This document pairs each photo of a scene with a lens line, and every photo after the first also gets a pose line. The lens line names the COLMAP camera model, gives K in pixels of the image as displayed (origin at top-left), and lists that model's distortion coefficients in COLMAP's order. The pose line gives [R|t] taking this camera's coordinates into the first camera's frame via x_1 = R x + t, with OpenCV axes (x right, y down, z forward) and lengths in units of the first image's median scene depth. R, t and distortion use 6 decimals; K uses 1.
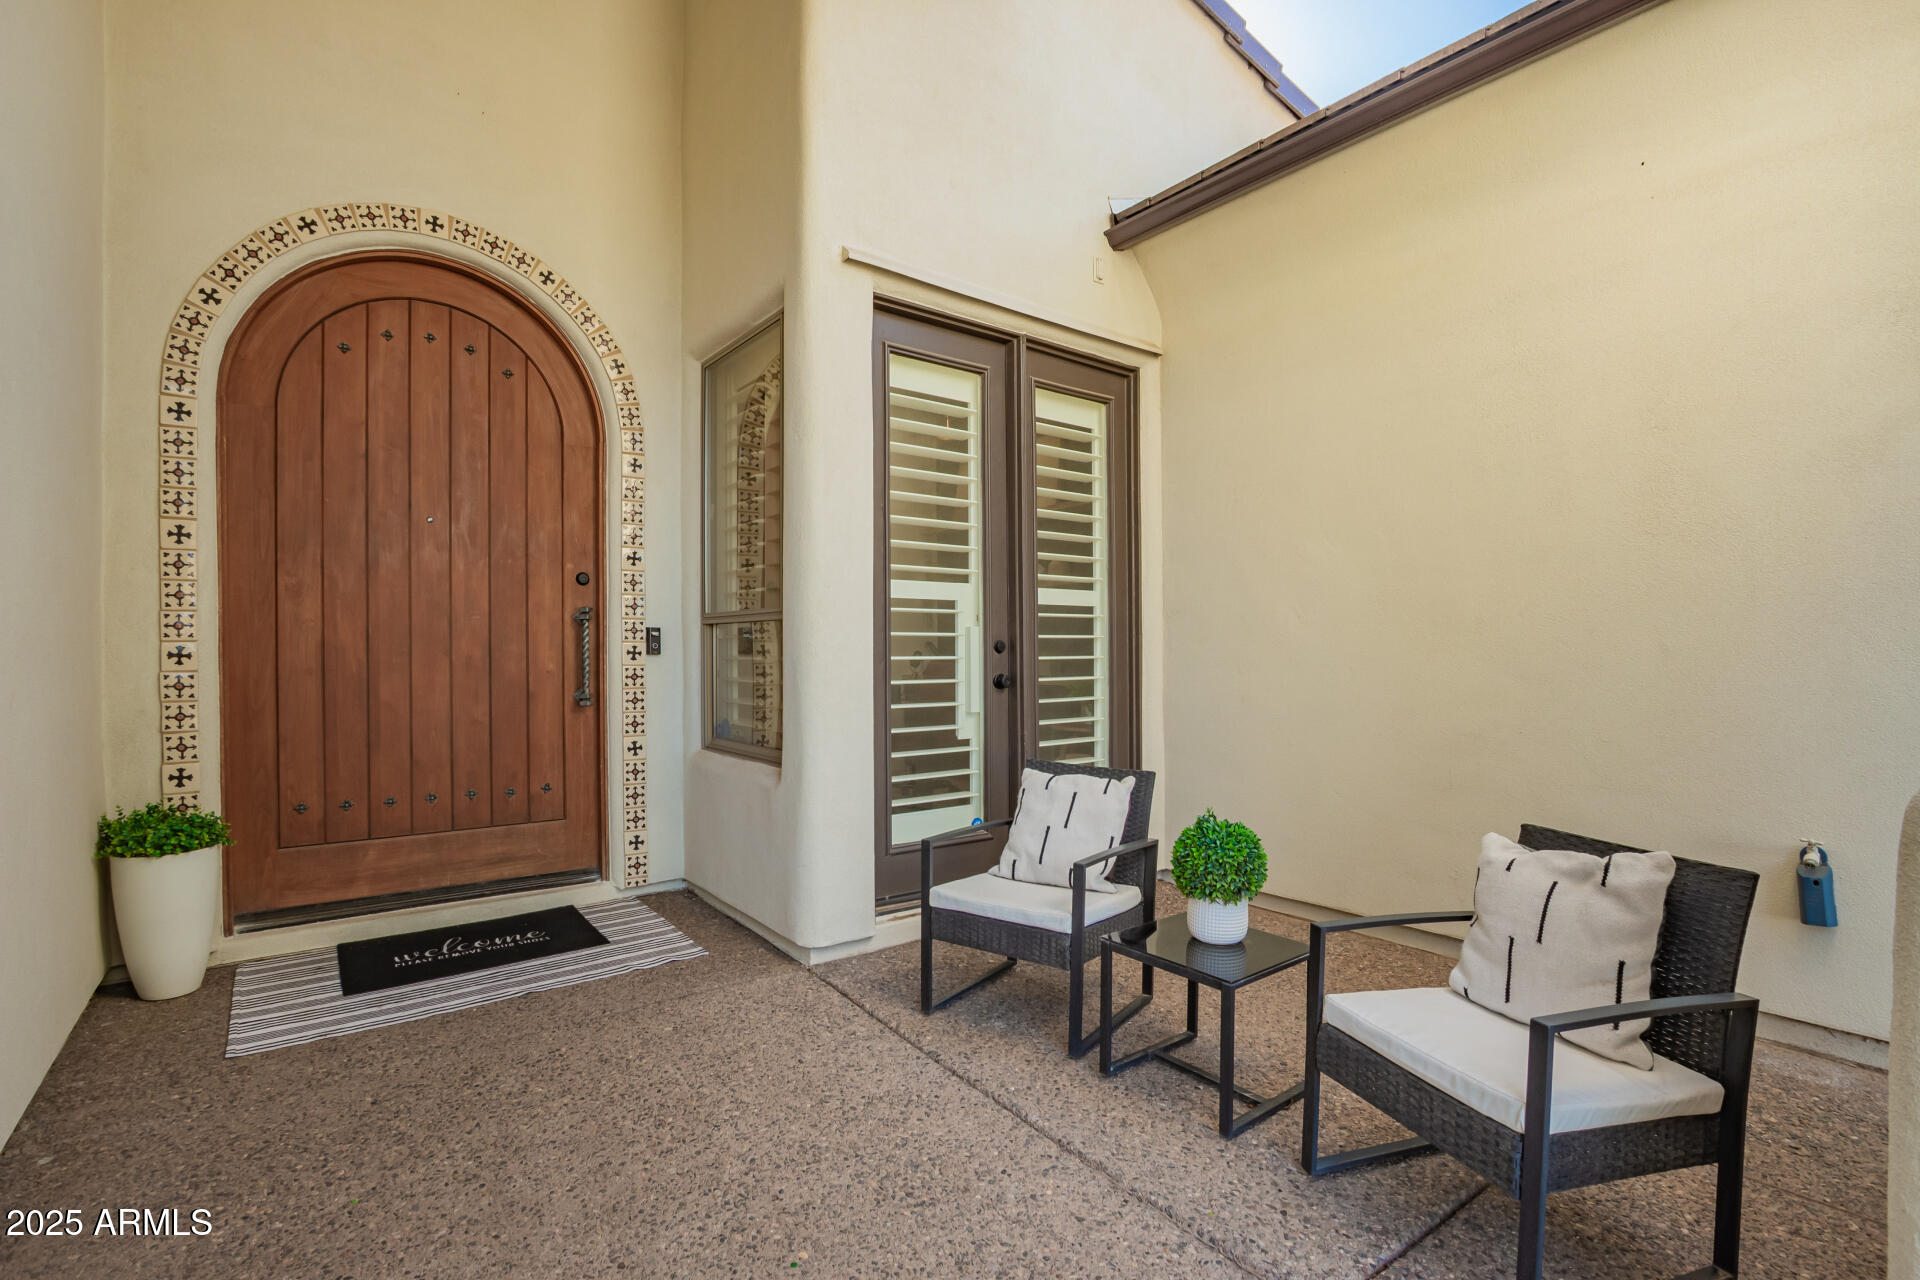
lens RADIAL K [[883.8, 0, 958.0], [0, 883.8, 645.3], [0, 0, 1]] dist [-0.000600, -0.000132]
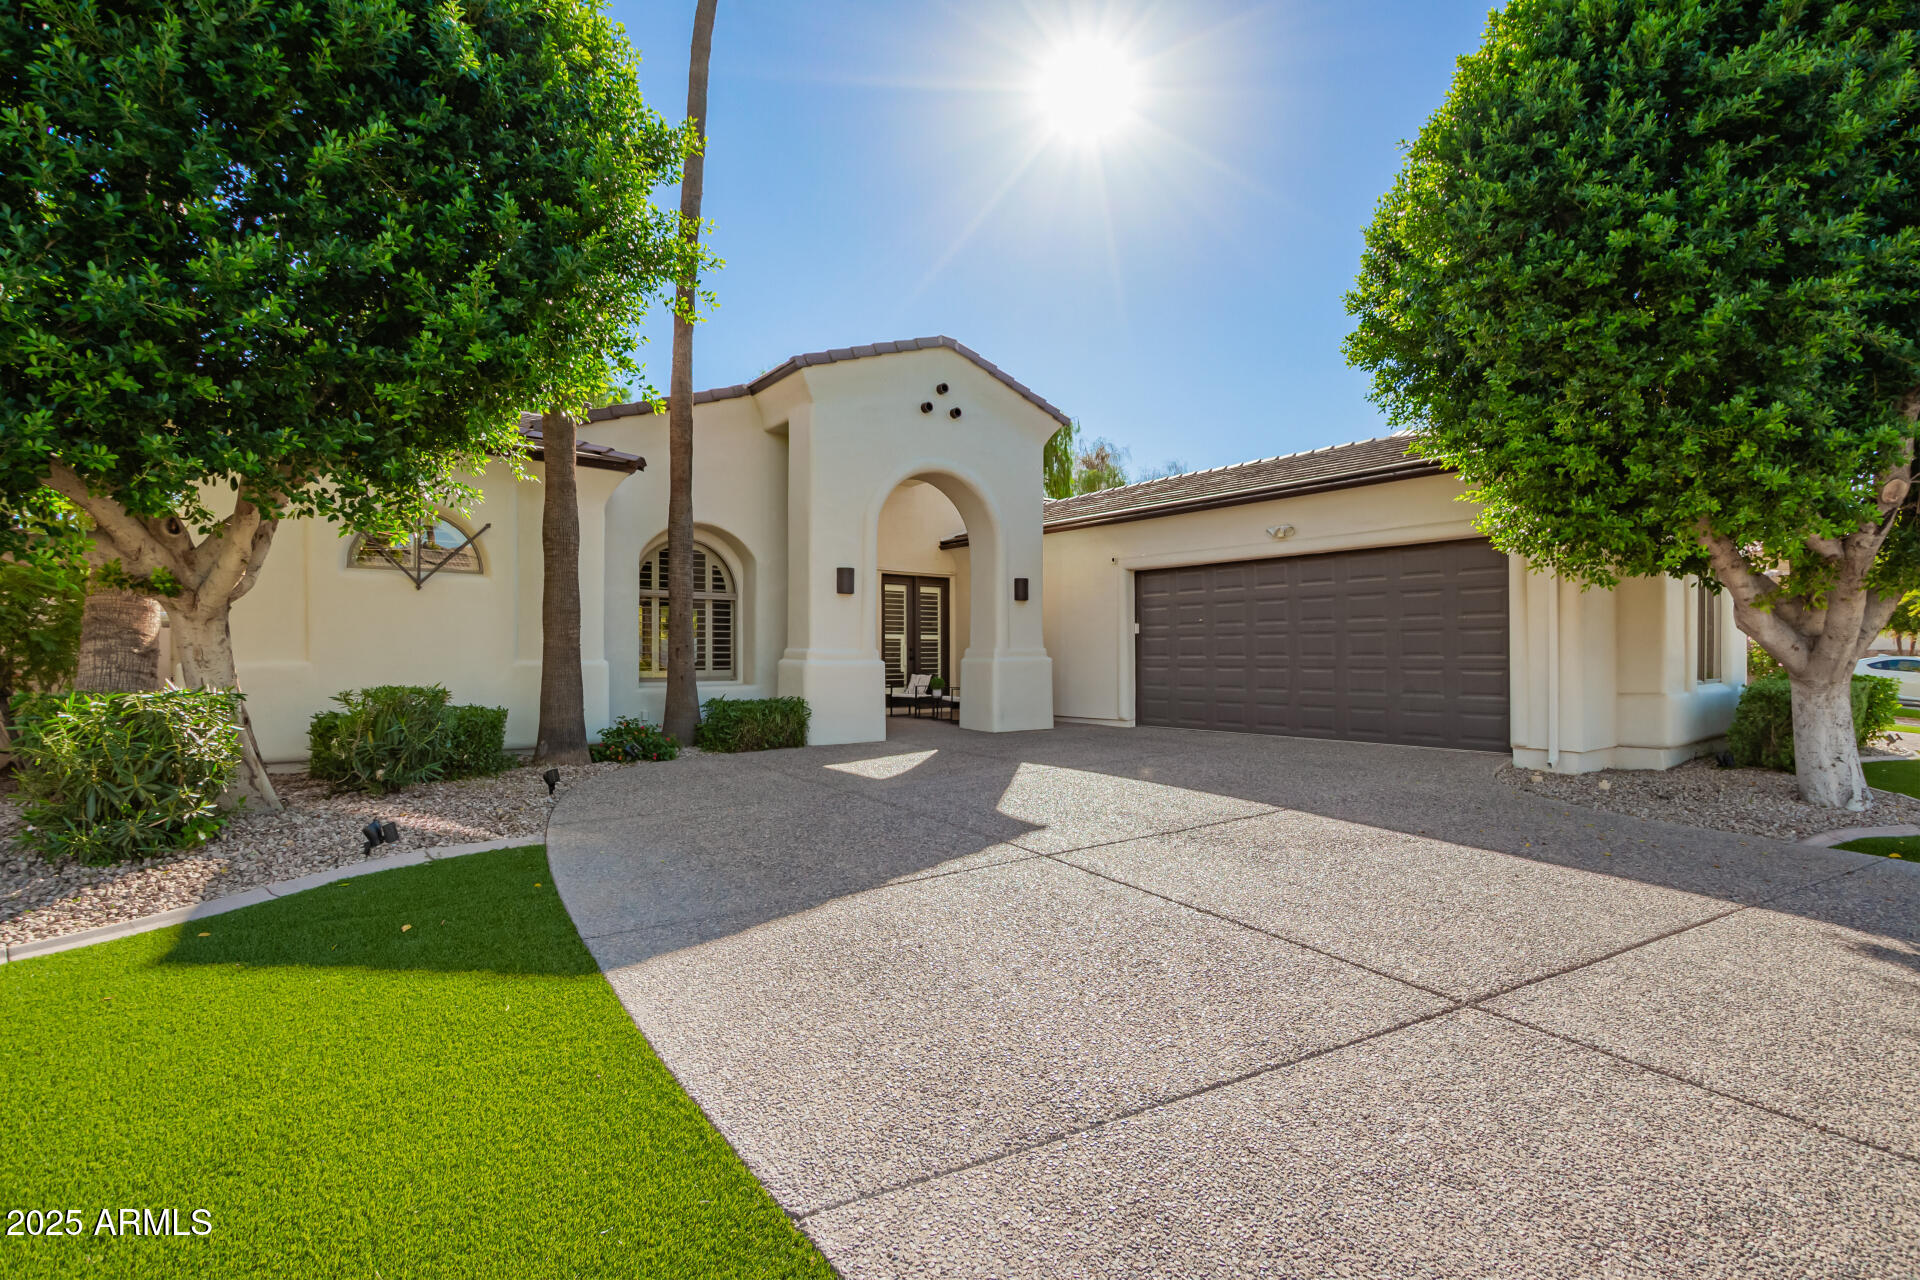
lens RADIAL K [[883.8, 0, 963.5], [0, 883.8, 643.0], [0, 0, 1]] dist [-0.000600, -0.000132]
pose [[0.999552, 0.003173, 0.029761, 0.171072], [-0.002963, 0.999970, -0.007101, -0.001141], [-0.029783, 0.007009, 0.999532, -3.198392]]
